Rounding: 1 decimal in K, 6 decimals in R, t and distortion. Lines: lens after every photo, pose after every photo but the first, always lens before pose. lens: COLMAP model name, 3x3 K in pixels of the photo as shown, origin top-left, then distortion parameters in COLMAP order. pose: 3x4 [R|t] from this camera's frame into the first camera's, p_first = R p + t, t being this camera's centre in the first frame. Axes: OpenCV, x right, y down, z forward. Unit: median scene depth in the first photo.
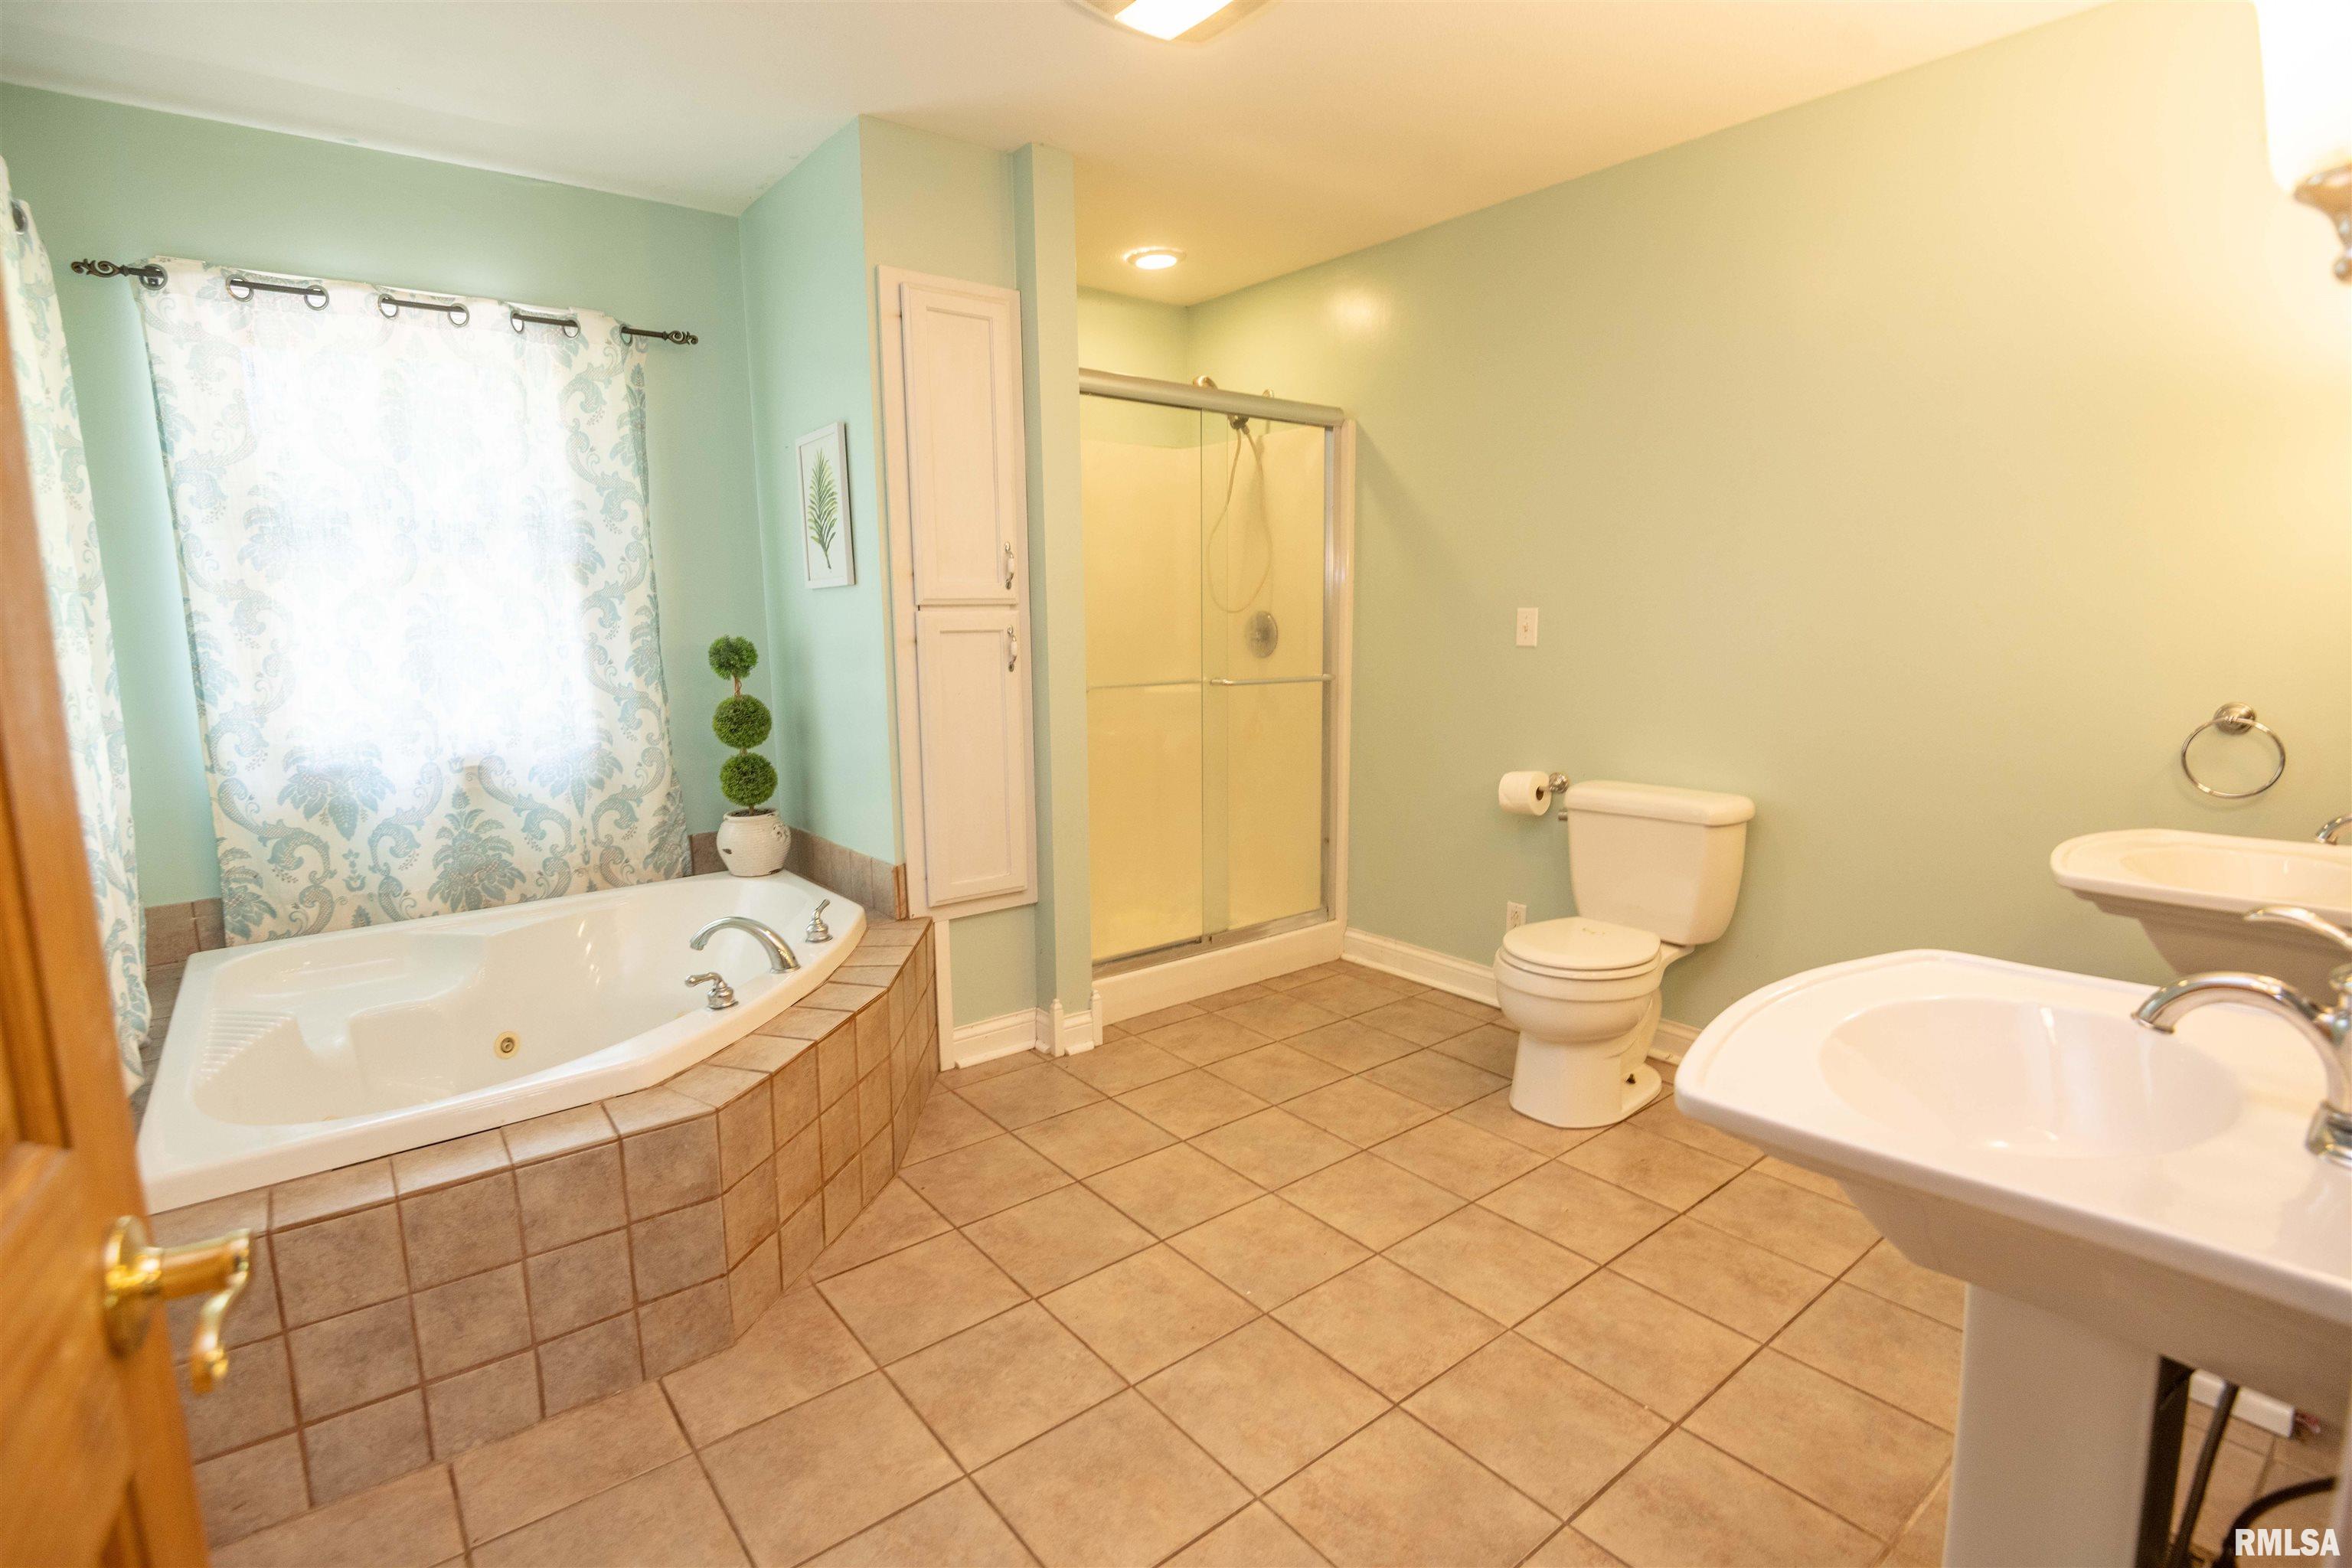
lens RADIAL K [[1109.9, 0, 1169.1], [0, 1109.9, 789.0], [0, 0, 1]] dist [-0.005079, -0.012685]
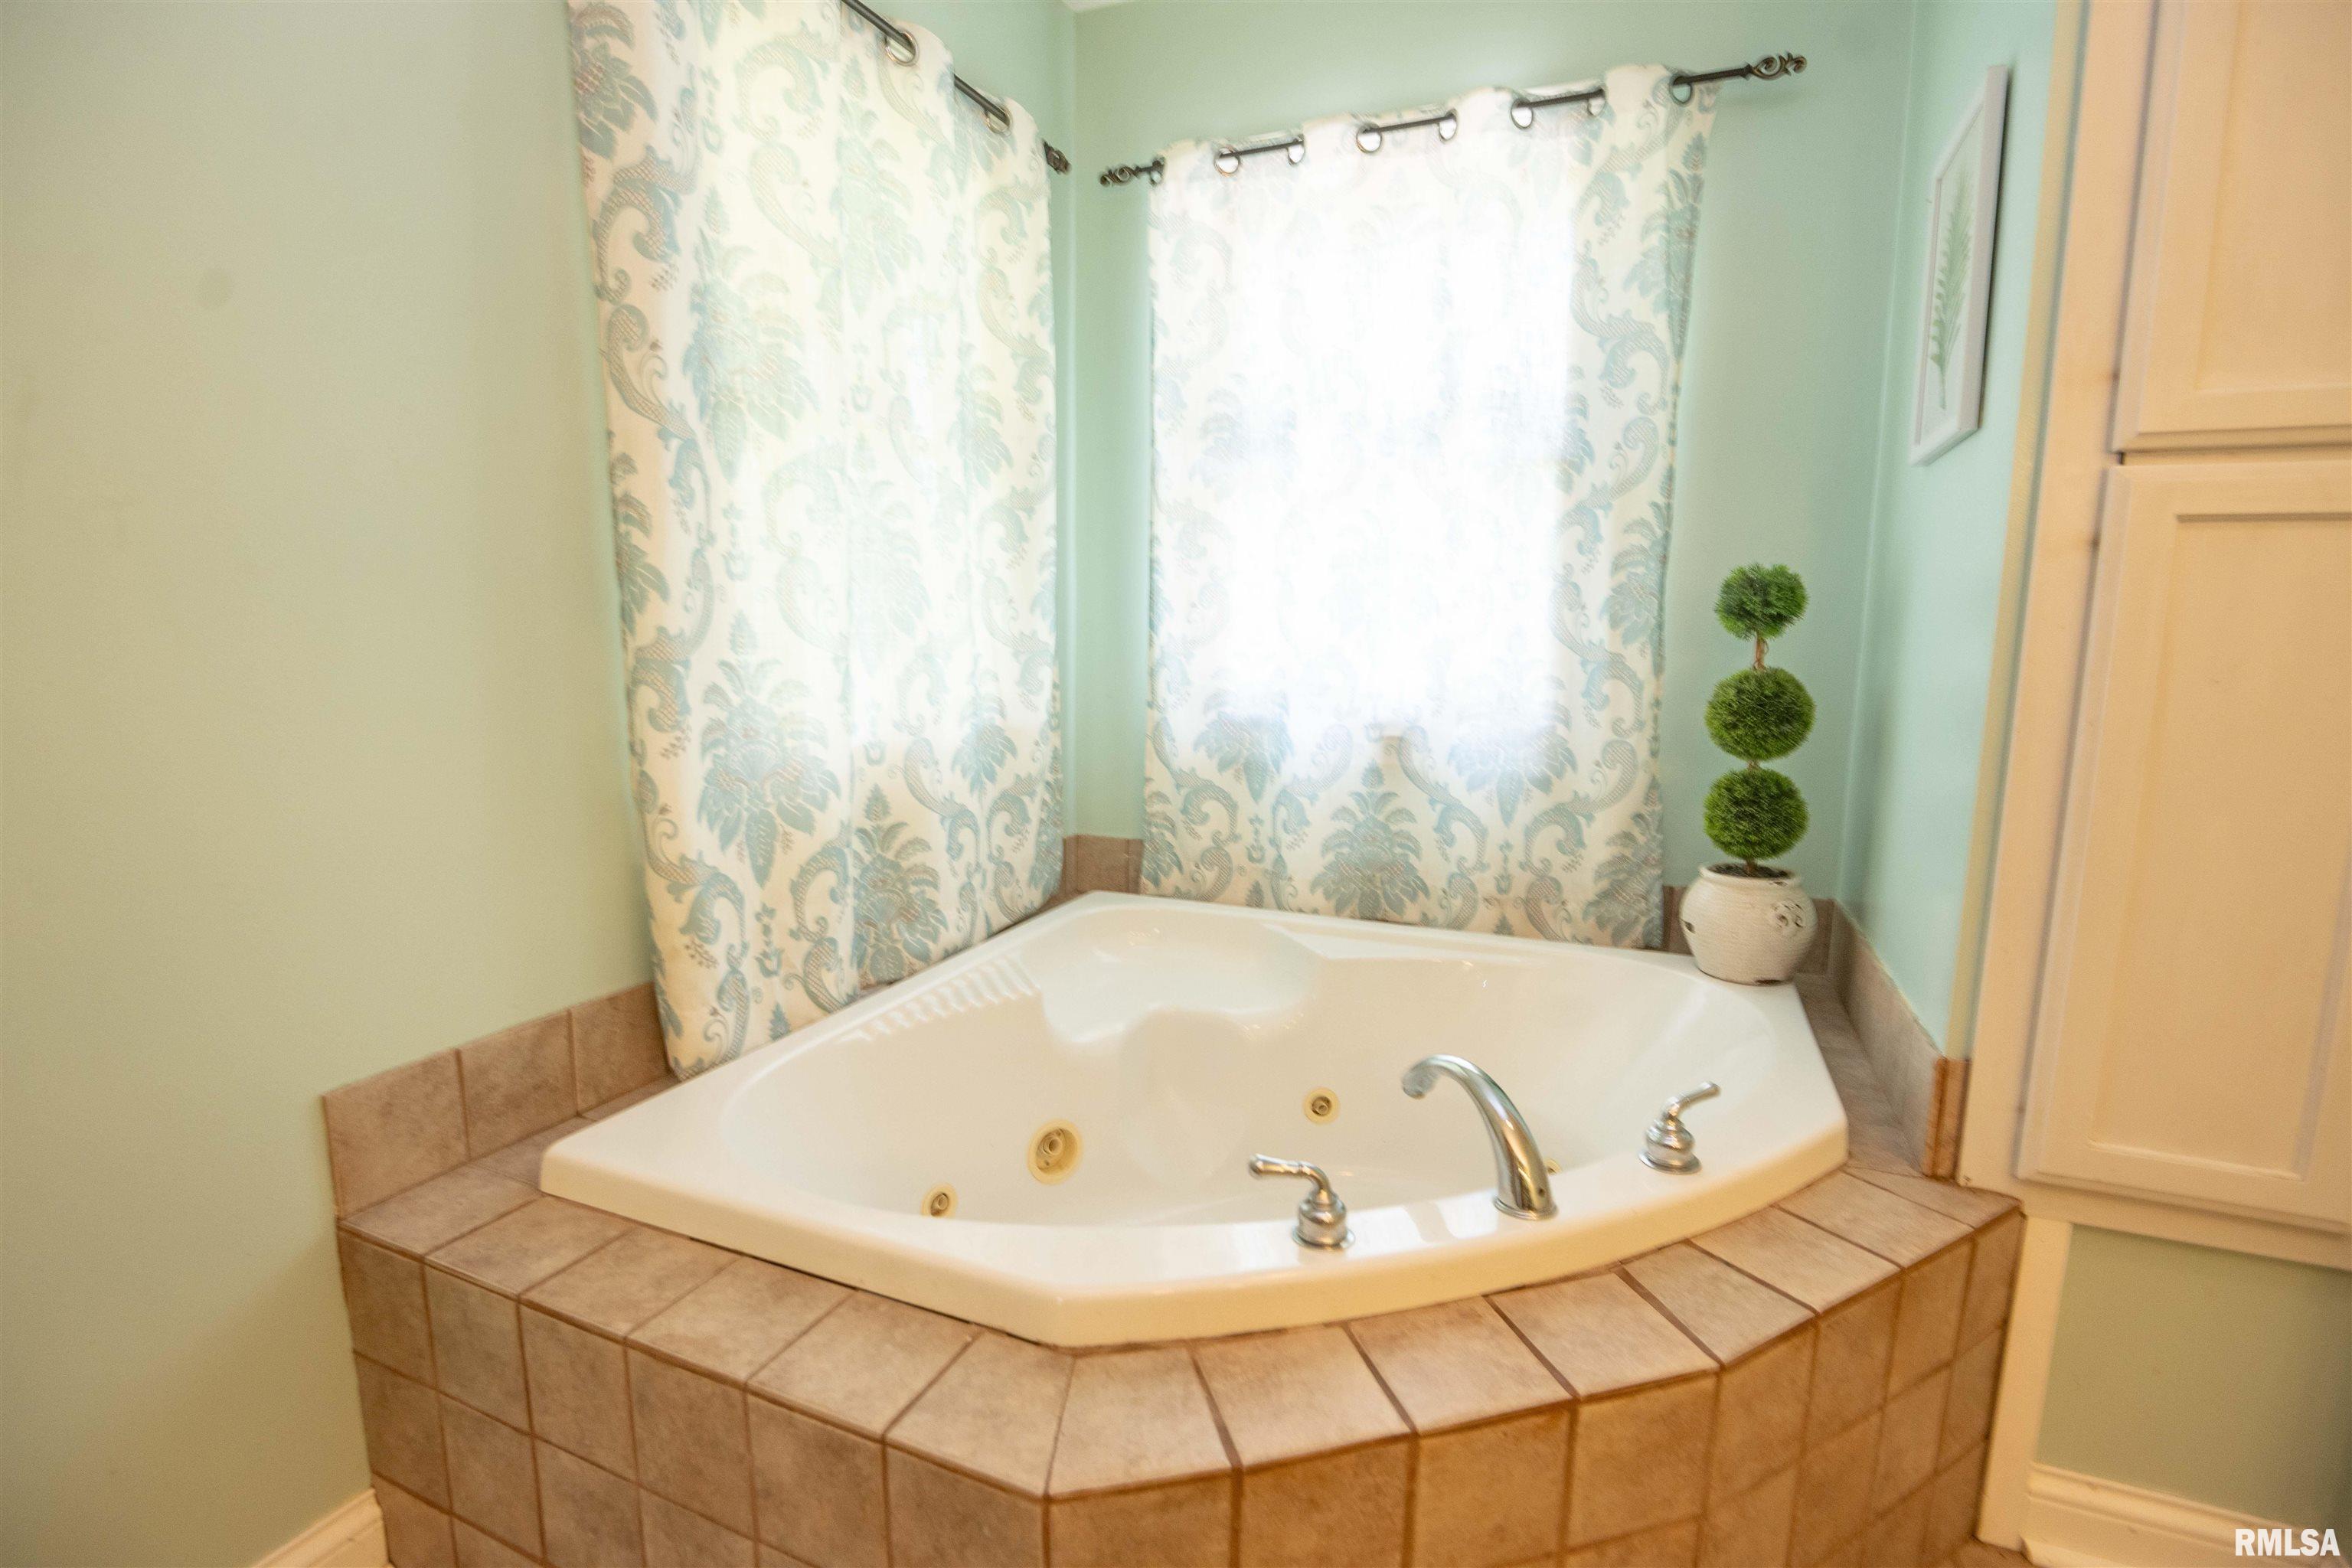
lens RADIAL K [[1109.9, 0, 1164.1], [0, 1109.9, 789.2], [0, 0, 1]] dist [-0.005079, -0.012685]
pose [[0.465182, 0.146056, -0.873083, -0.022958], [-0.153537, 0.984658, 0.082917, -0.024702], [0.871798, 0.095479, 0.480470, 0.510182]]
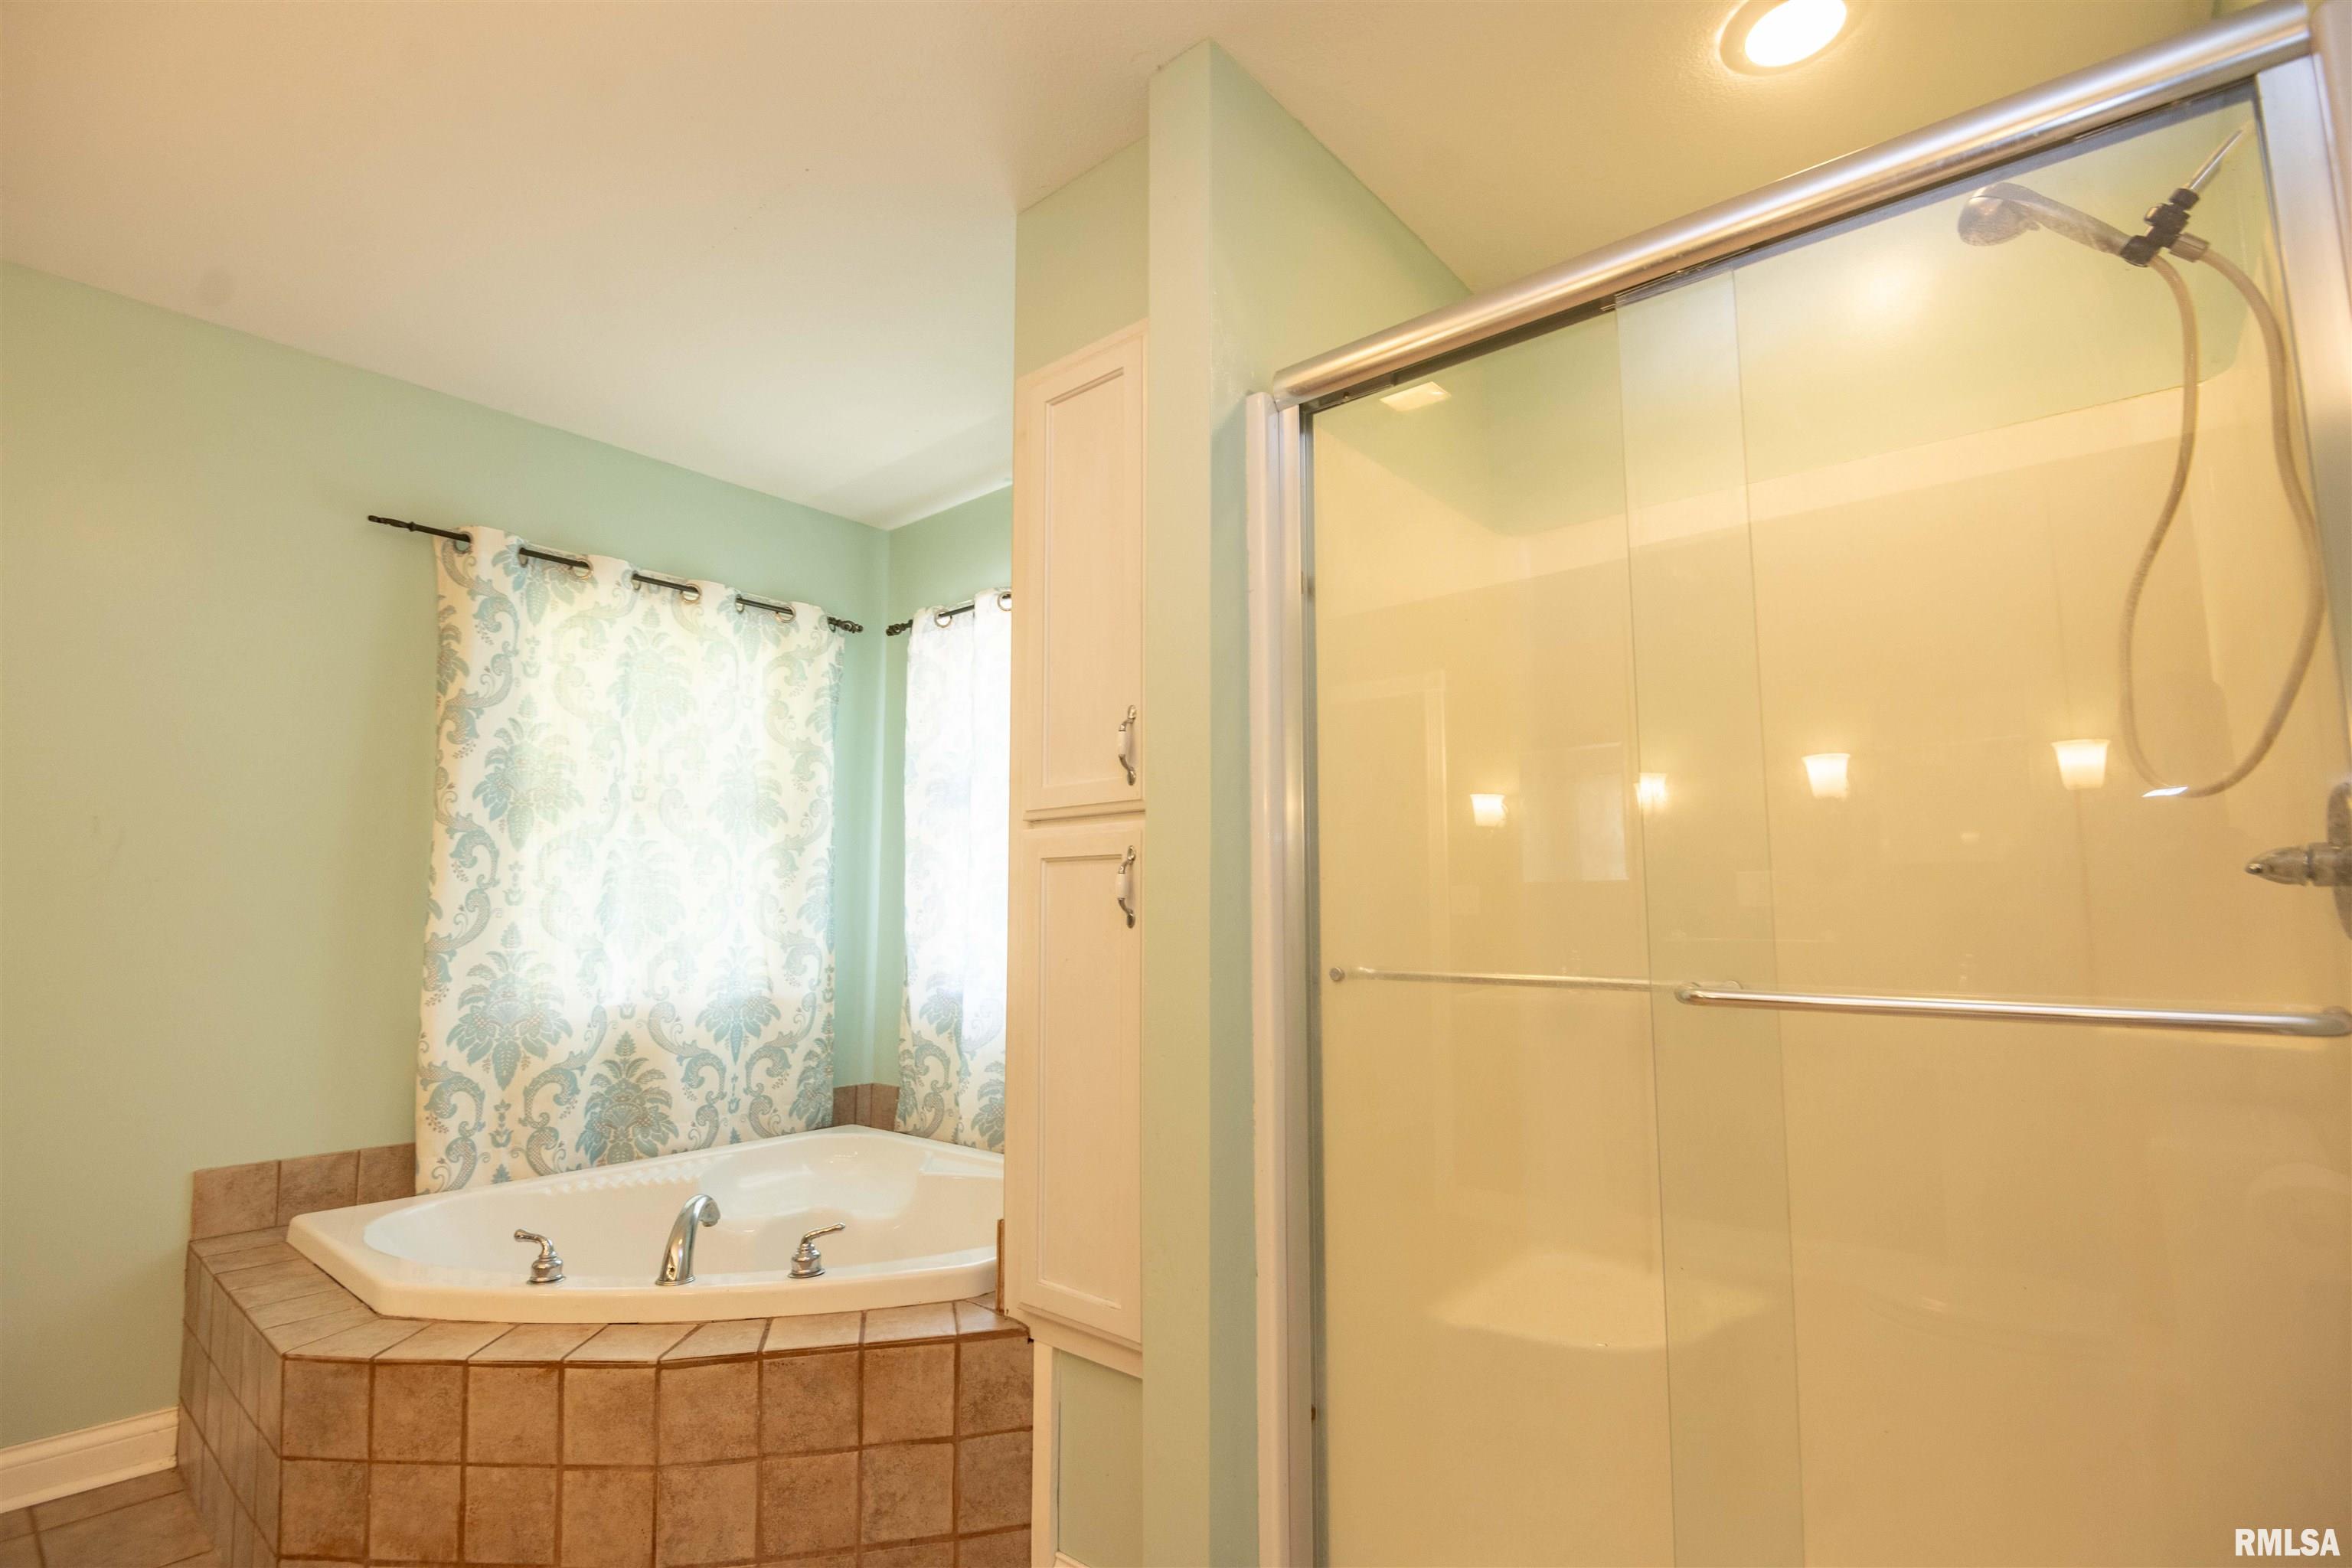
lens RADIAL K [[1109.9, 0, 1171.9], [0, 1109.9, 786.9], [0, 0, 1]] dist [-0.005079, -0.012685]
pose [[0.193830, -0.101832, -0.975736, 0.433915], [-0.152471, 0.979386, -0.132502, -0.108489], [0.969114, 0.174454, 0.174308, 0.944806]]
